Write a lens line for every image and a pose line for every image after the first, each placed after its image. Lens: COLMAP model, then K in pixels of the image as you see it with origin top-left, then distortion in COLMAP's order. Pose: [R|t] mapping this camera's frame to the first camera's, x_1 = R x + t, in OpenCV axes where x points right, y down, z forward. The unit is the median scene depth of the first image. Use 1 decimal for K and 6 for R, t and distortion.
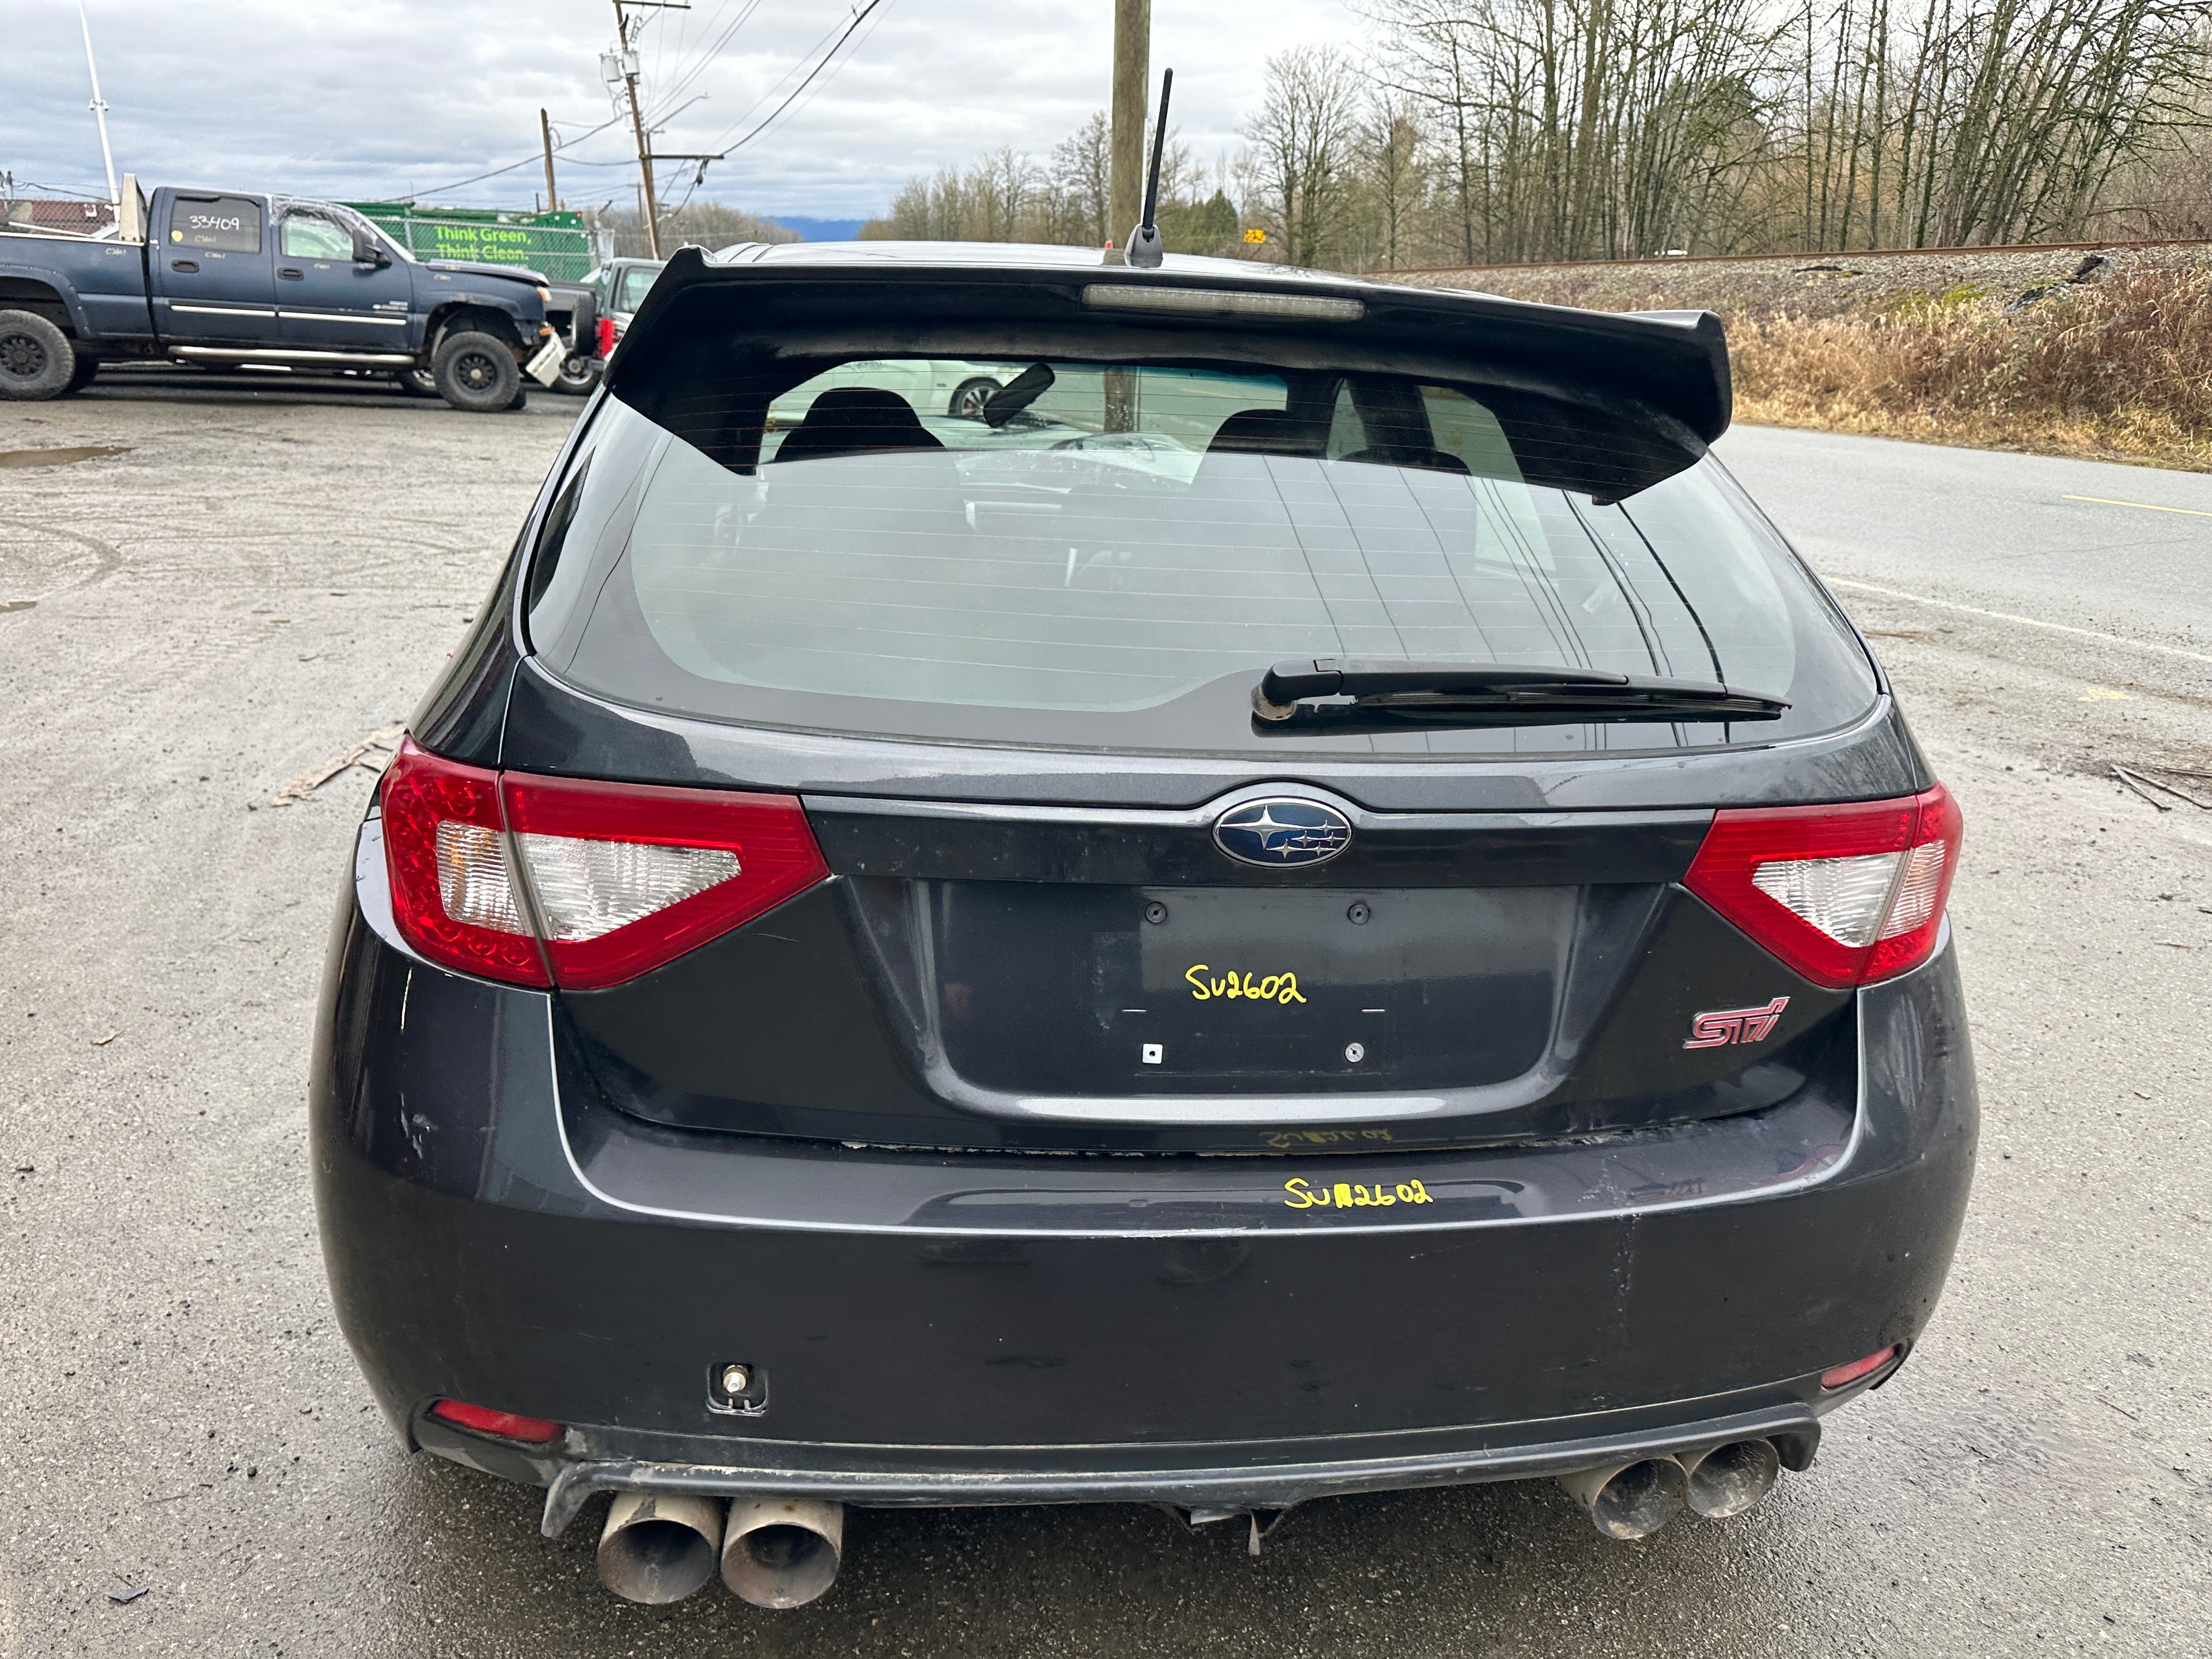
lens RADIAL K [[1558.1, 0, 1109.5], [0, 1558.1, 843.7], [0, 0, 1]] dist [0.019408, -0.020219]
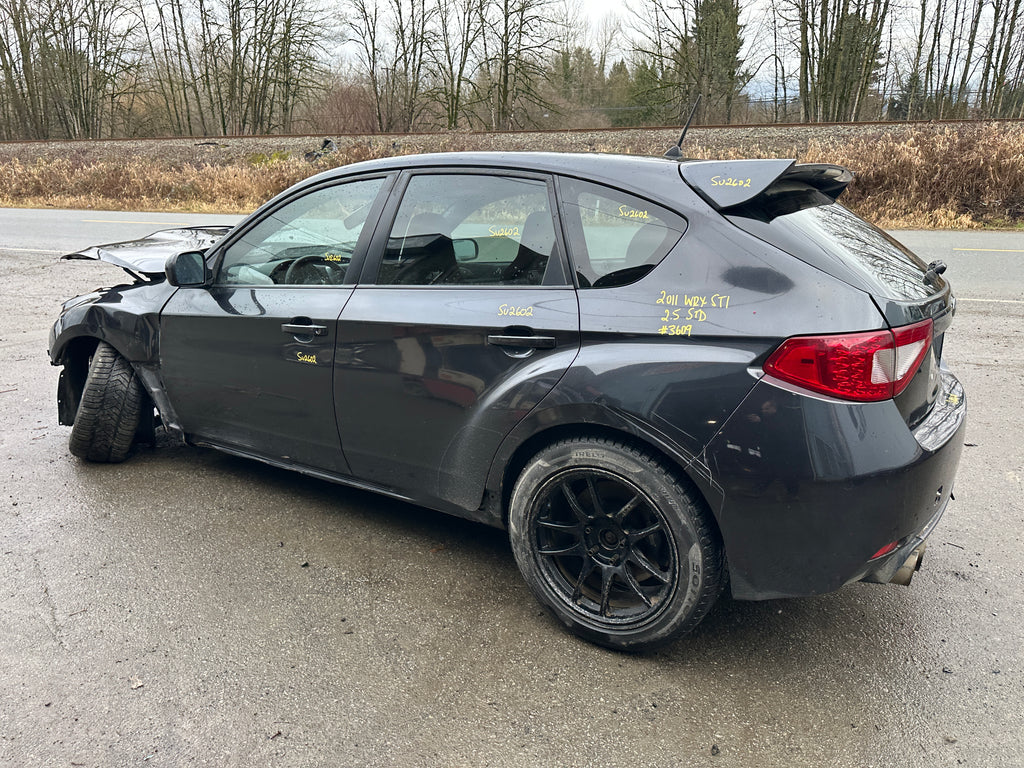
lens RADIAL K [[721.3, 0, 519.4], [0, 721.3, 386.5], [0, 0, 1]] dist [0.019408, -0.020219]
pose [[0.649502, -0.239763, 0.721568, -0.161561], [0.259057, 0.961984, 0.086464, -0.021155], [-0.714868, 0.130768, 0.686923, 0.046751]]
